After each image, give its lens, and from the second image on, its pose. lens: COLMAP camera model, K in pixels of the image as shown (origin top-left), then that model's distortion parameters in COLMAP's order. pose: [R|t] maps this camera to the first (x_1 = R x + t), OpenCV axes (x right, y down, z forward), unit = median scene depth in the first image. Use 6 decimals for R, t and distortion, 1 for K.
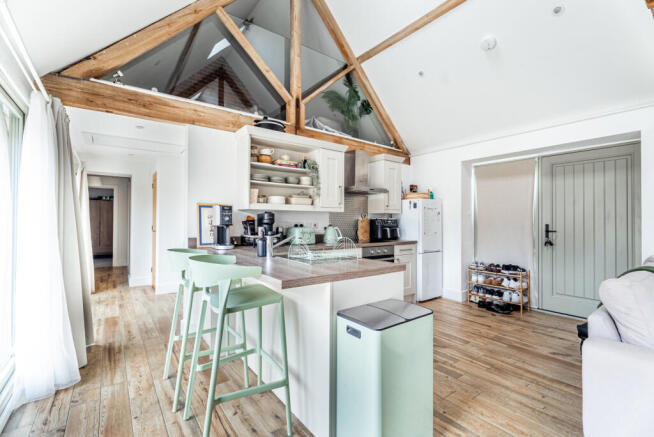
lens RADIAL K [[291.9, 0, 327.0], [0, 291.9, 218.4], [0, 0, 1]] dist [0.000708, 0.001333]
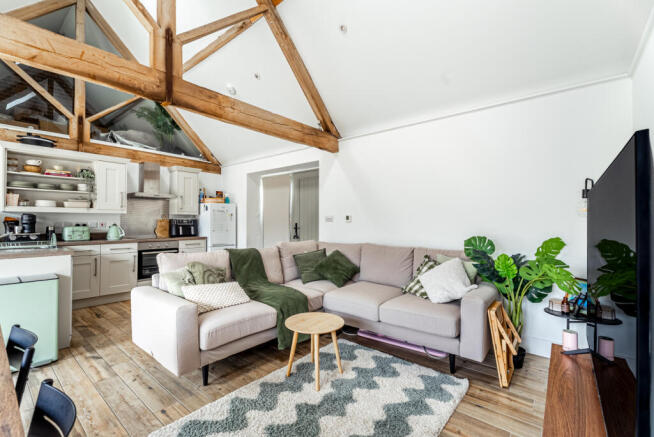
lens RADIAL K [[291.9, 0, 330.9], [0, 291.9, 219.5], [0, 0, 1]] dist [0.000708, 0.001333]
pose [[0.971954, -0.001253, 0.235170, 0.620800], [0.000014, 0.999986, 0.005271, -0.004052], [-0.235173, -0.005119, 0.971940, -0.389963]]
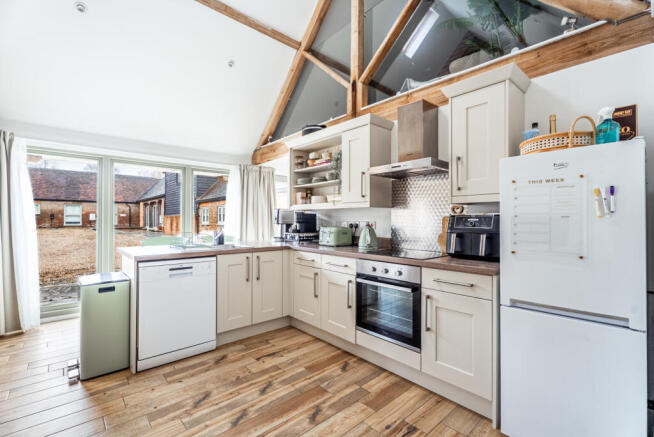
lens RADIAL K [[291.9, 0, 330.3], [0, 291.9, 219.6], [0, 0, 1]] dist [0.000708, 0.001333]
pose [[0.096383, -0.010619, -0.995288, 0.789940], [0.004667, 0.999937, -0.010217, 0.016597], [0.995333, -0.003661, 0.096426, 0.871242]]
